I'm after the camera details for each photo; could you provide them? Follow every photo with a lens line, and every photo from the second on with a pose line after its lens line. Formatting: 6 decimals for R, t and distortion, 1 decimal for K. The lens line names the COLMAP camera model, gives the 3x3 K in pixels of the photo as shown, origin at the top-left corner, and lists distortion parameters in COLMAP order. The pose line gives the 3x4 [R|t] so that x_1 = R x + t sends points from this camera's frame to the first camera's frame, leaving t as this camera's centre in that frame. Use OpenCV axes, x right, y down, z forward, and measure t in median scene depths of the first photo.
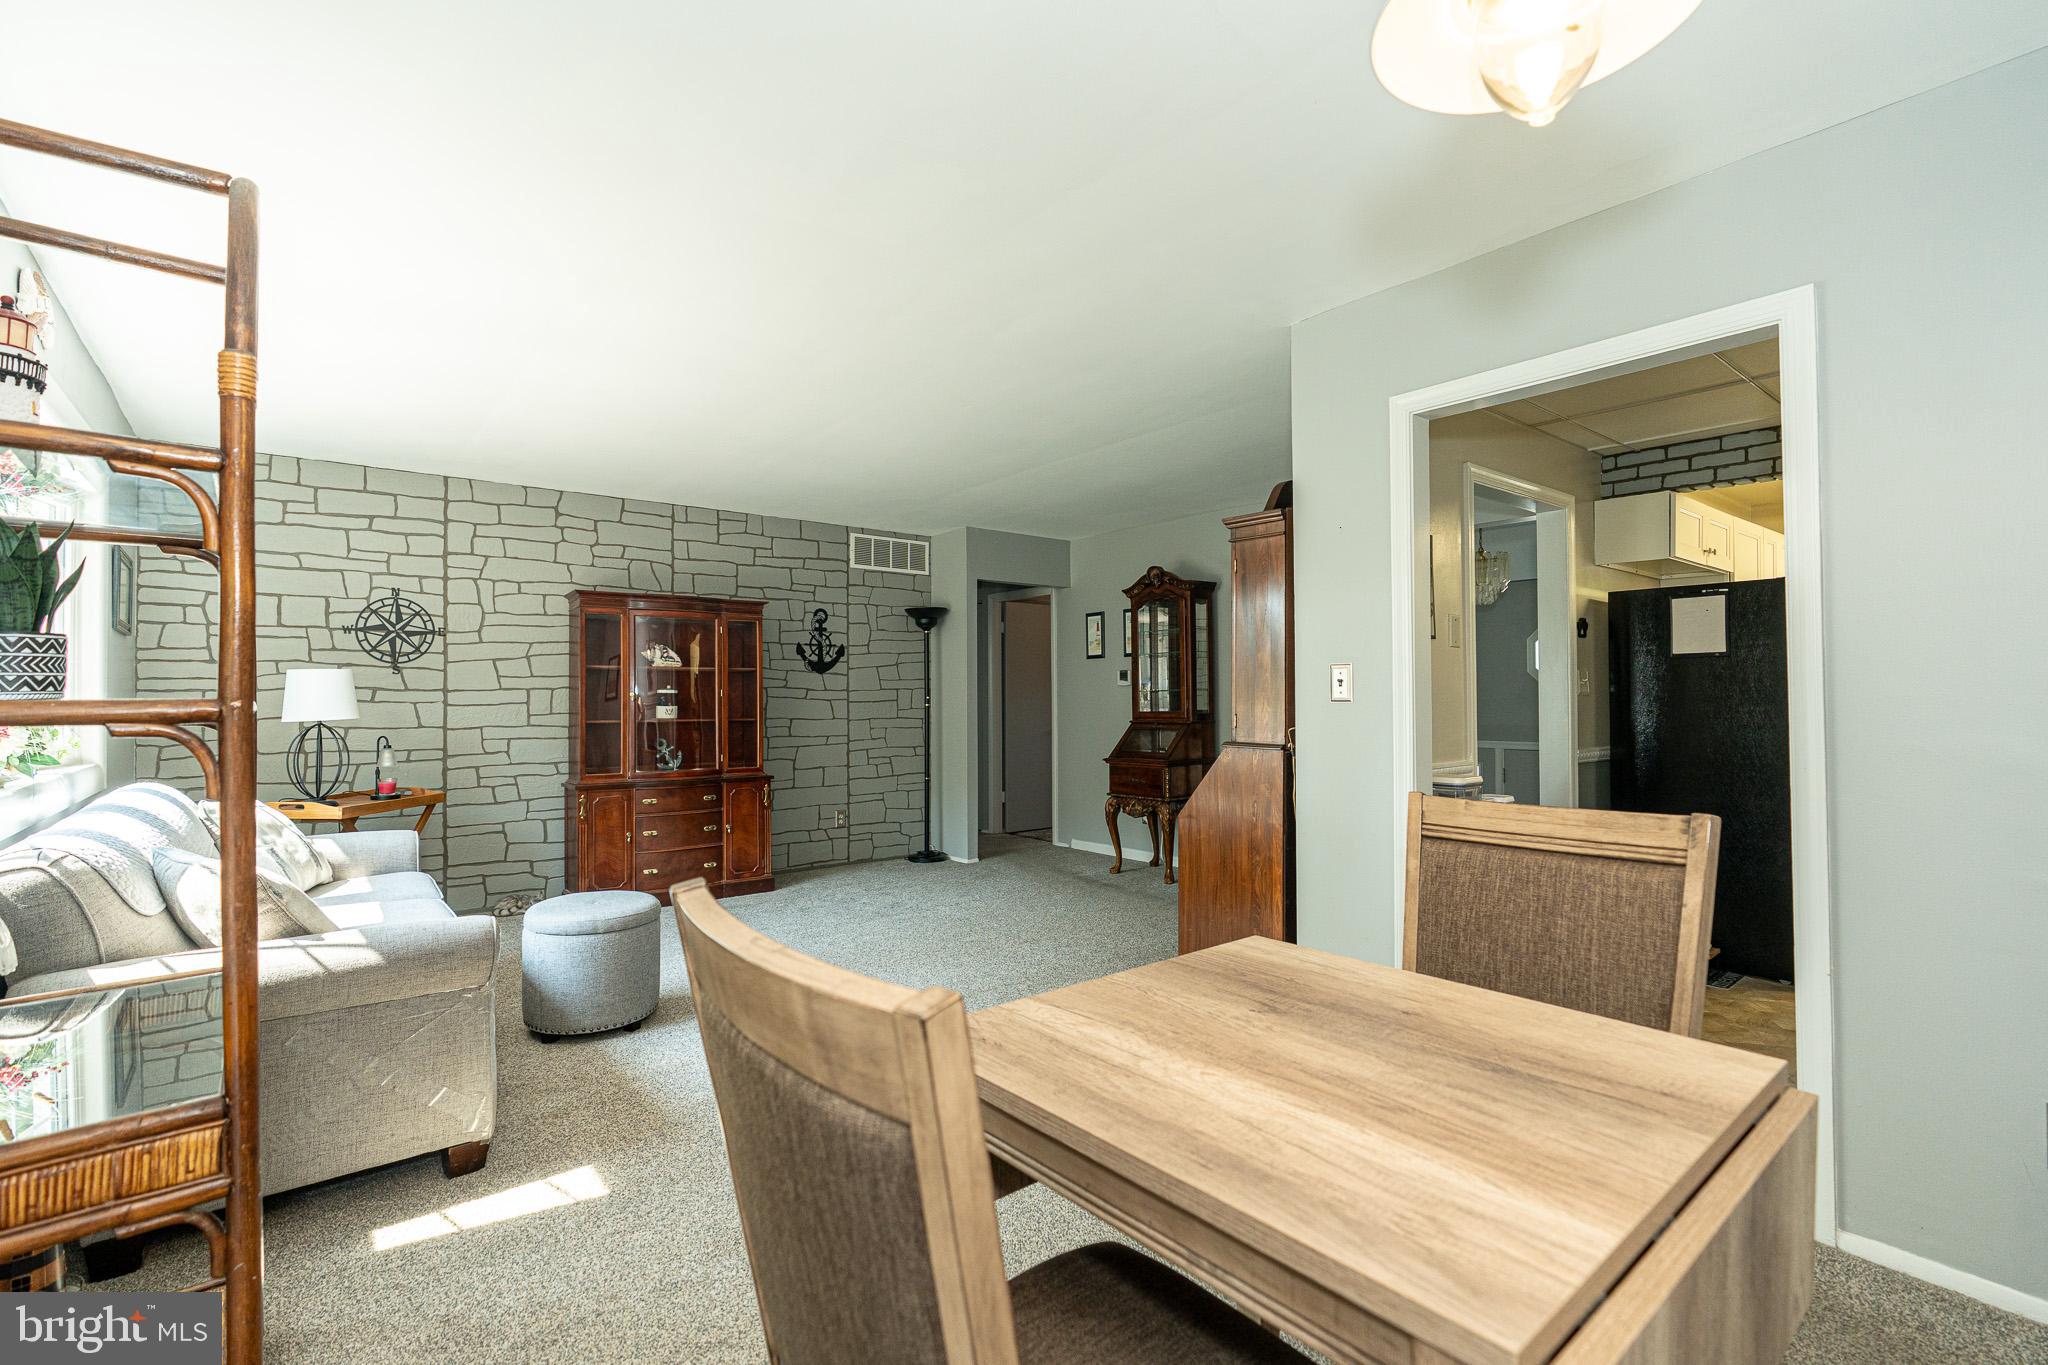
lens RADIAL K [[929.8, 0, 1024.0], [0, 929.8, 682.5], [0, 0, 1]] dist [-0.003104, 0.000456]
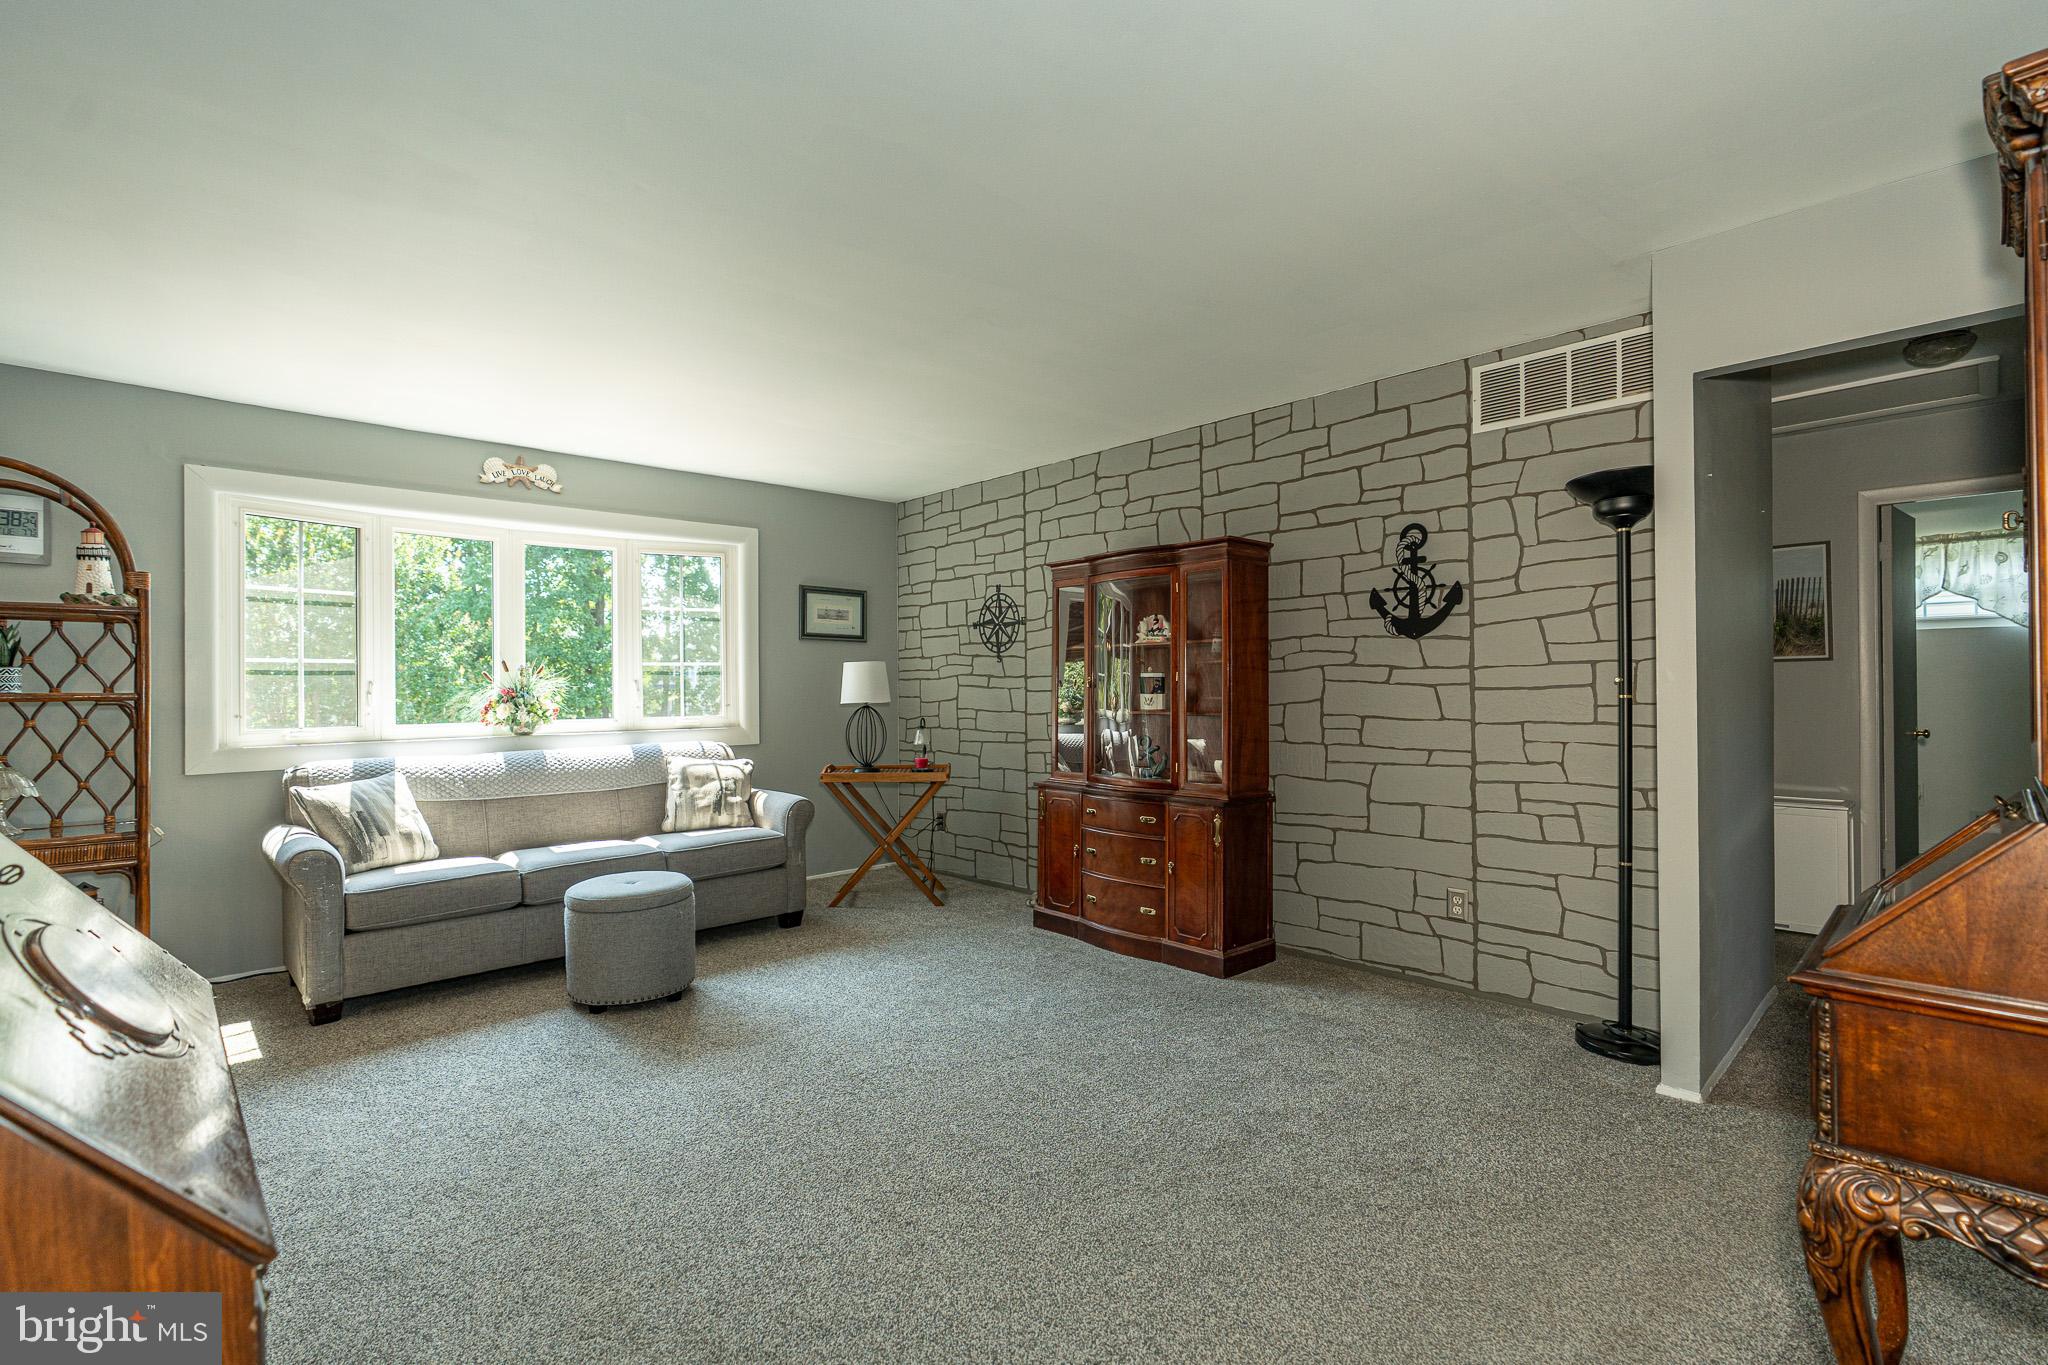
lens RADIAL K [[929.8, 0, 1024.0], [0, 929.8, 682.5], [0, 0, 1]] dist [-0.003104, 0.000456]
pose [[0.076741, -0.000341, -0.997051, 0.339519], [0.024582, 0.999697, 0.001550, 0.010799], [0.996748, -0.024629, 0.076726, 0.746633]]
